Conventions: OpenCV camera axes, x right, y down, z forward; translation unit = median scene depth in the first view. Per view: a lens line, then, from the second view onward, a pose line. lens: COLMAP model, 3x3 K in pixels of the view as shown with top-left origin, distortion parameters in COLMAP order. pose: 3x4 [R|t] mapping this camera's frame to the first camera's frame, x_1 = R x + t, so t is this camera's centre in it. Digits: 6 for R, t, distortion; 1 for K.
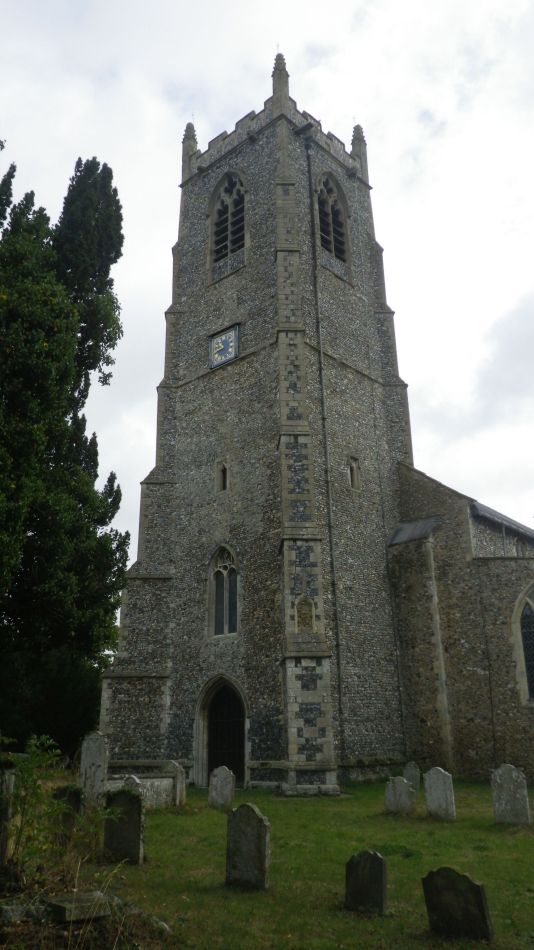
lens RADIAL K [[782.6, 0, 267.0], [0, 782.6, 475.0], [0, 0, 1]] dist [-0.005903, 0.002260]
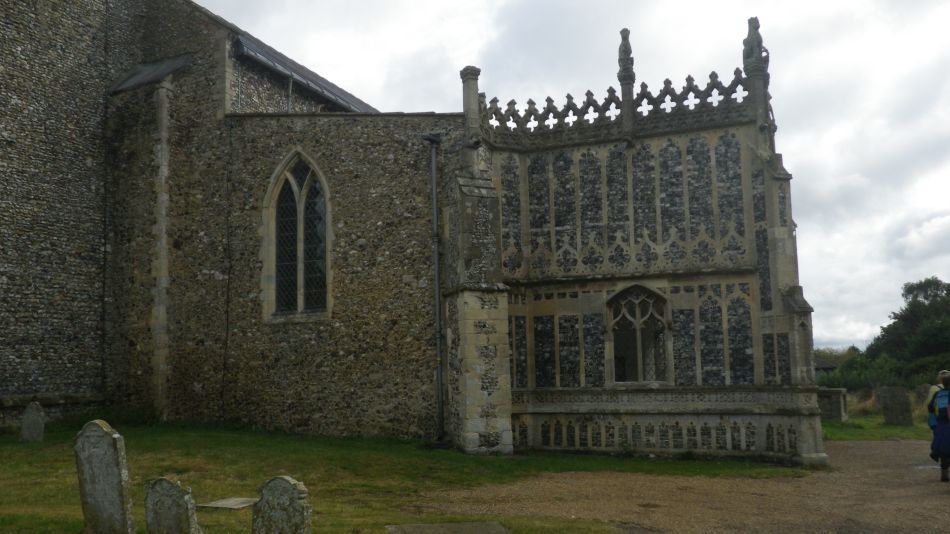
lens RADIAL K [[782.6, 0, 471.3], [0, 782.6, 298.6], [0, 0, 1]] dist [-0.005903, 0.002260]
pose [[0.959061, 0.014991, 0.282803, 0.289124], [-0.079070, 0.973060, 0.216568, 0.101036], [-0.271938, -0.230063, 0.934409, 0.278155]]
